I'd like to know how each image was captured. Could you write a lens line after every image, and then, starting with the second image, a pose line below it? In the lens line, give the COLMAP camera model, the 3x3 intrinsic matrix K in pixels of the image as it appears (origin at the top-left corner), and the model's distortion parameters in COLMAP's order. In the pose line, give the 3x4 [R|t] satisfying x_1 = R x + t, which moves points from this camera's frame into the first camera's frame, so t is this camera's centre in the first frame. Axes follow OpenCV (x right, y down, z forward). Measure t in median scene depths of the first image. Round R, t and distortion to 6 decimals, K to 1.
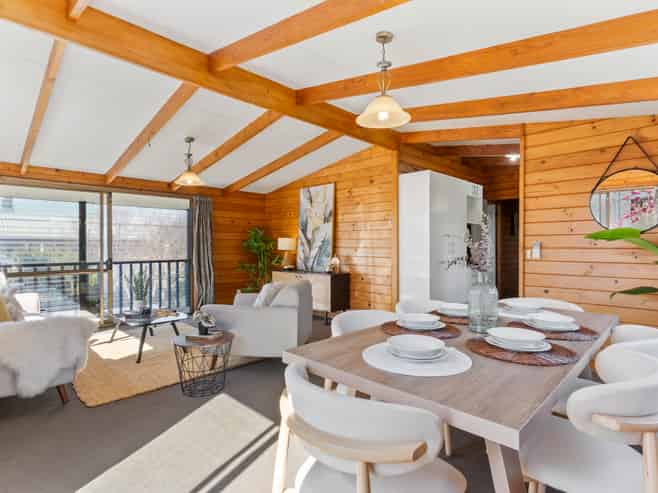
lens RADIAL K [[356.4, 0, 329.0], [0, 356.4, 246.5], [0, 0, 1]] dist [0.000171, -0.000181]
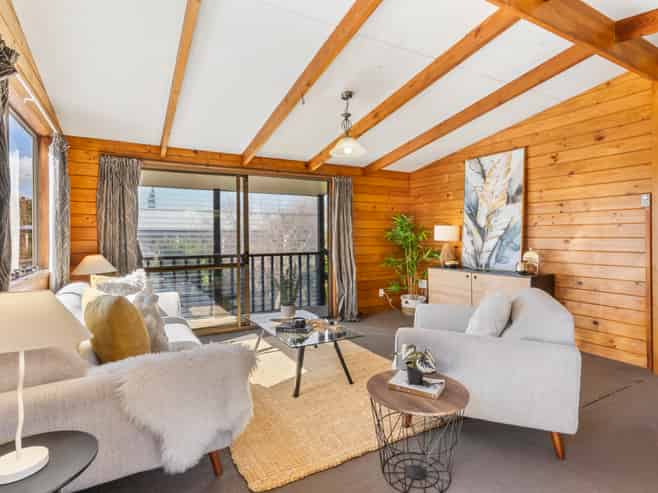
lens RADIAL K [[360.3, 0, 327.7], [0, 360.3, 237.4], [0, 0, 1]] dist [0.001492, 0.000013]
pose [[0.961019, -0.005450, -0.276428, -0.161614], [0.005611, 0.999984, -0.000210, 0.000437], [0.276425, -0.001349, 0.961035, 0.186571]]
